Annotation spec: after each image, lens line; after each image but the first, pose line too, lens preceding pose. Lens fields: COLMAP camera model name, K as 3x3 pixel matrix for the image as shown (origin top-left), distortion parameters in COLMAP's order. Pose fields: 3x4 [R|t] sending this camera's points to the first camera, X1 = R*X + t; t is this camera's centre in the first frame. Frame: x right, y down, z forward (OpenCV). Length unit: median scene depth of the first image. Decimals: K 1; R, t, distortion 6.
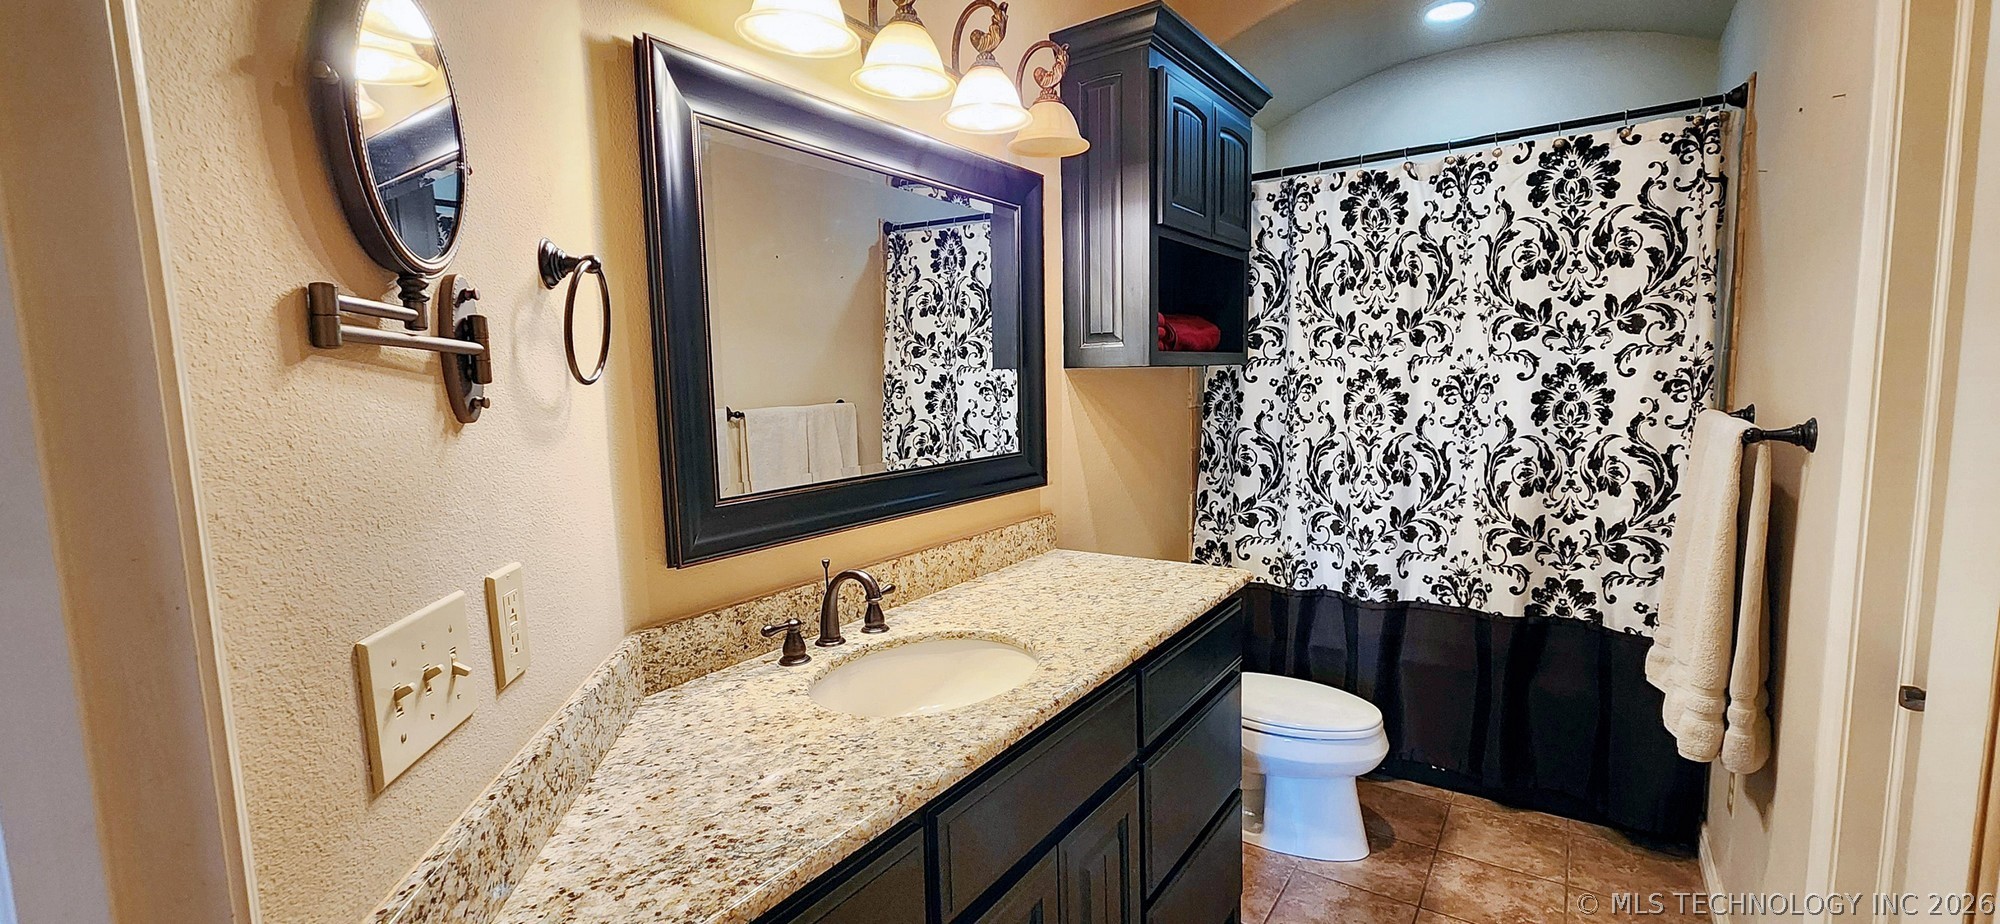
lens RADIAL K [[824.6, 0, 994.8], [0, 824.6, 467.2], [0, 0, 1]] dist [0.000697, 0.000162]
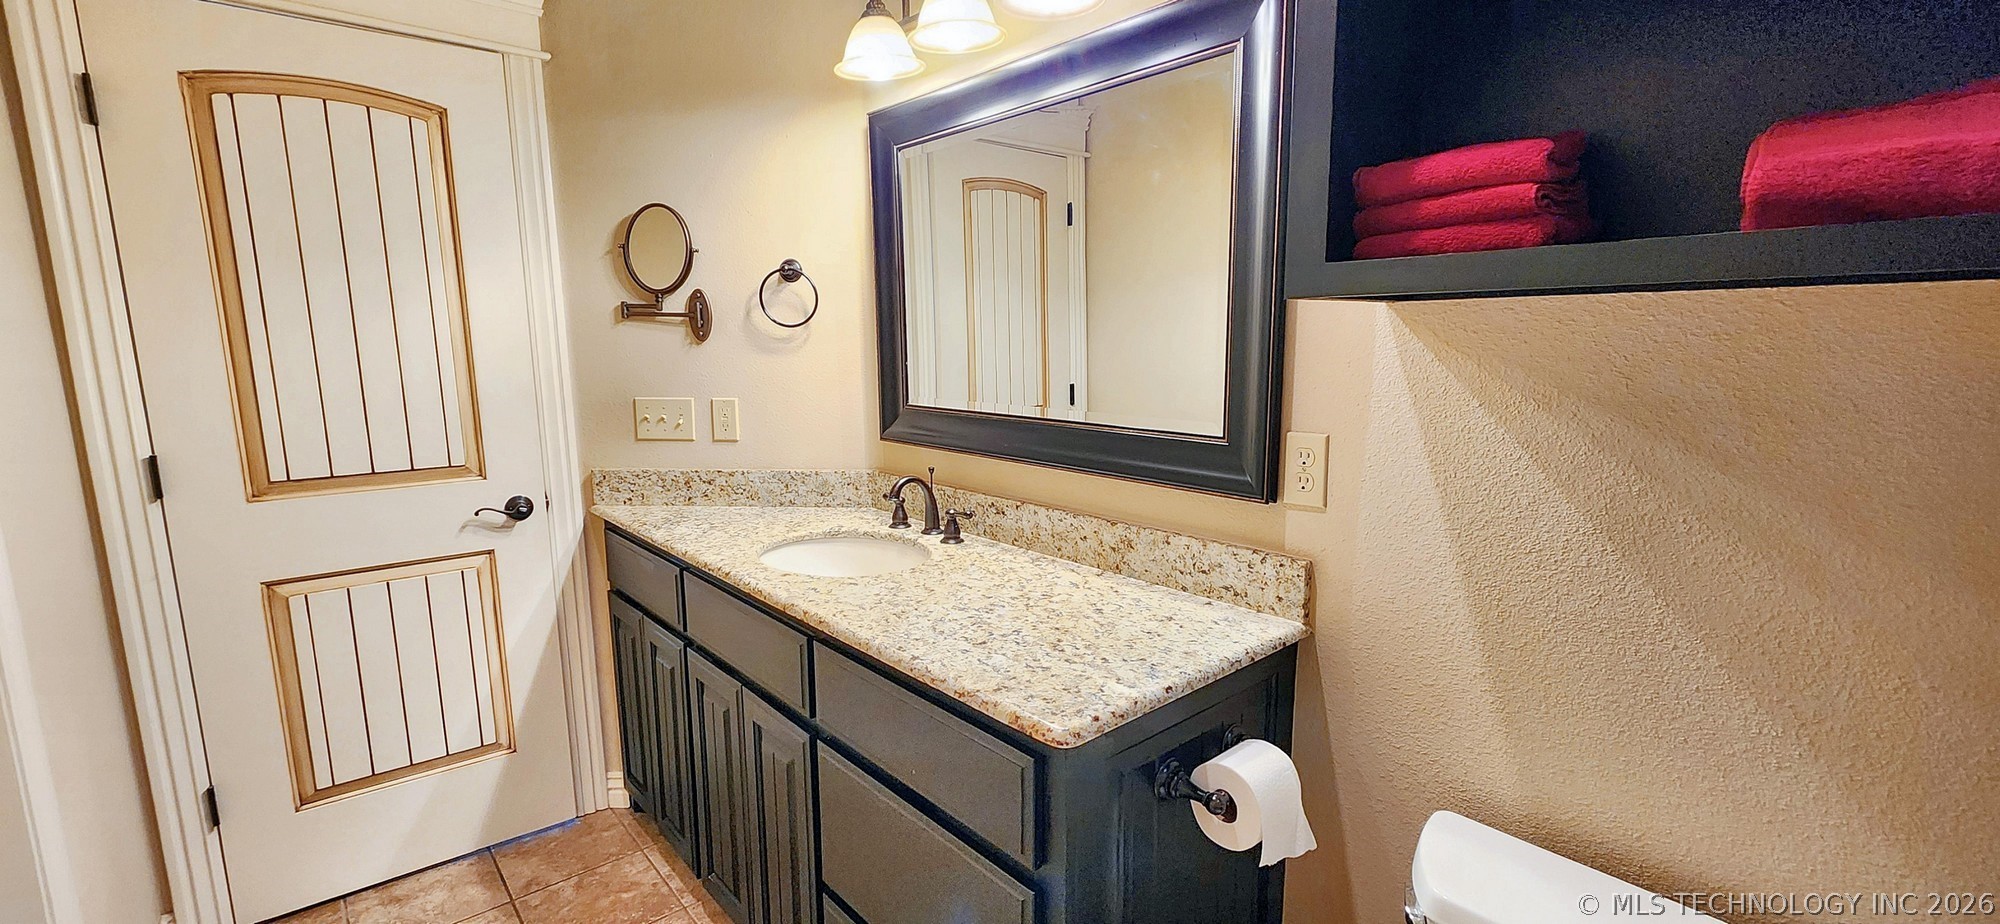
lens RADIAL K [[824.6, 0, 994.8], [0, 824.6, 467.2], [0, 0, 1]] dist [0.000697, 0.000162]
pose [[-0.239820, 0.179406, -0.954096, 0.854681], [-0.089830, 0.974459, 0.205815, -0.137295], [0.966652, 0.135065, -0.217579, 1.190547]]
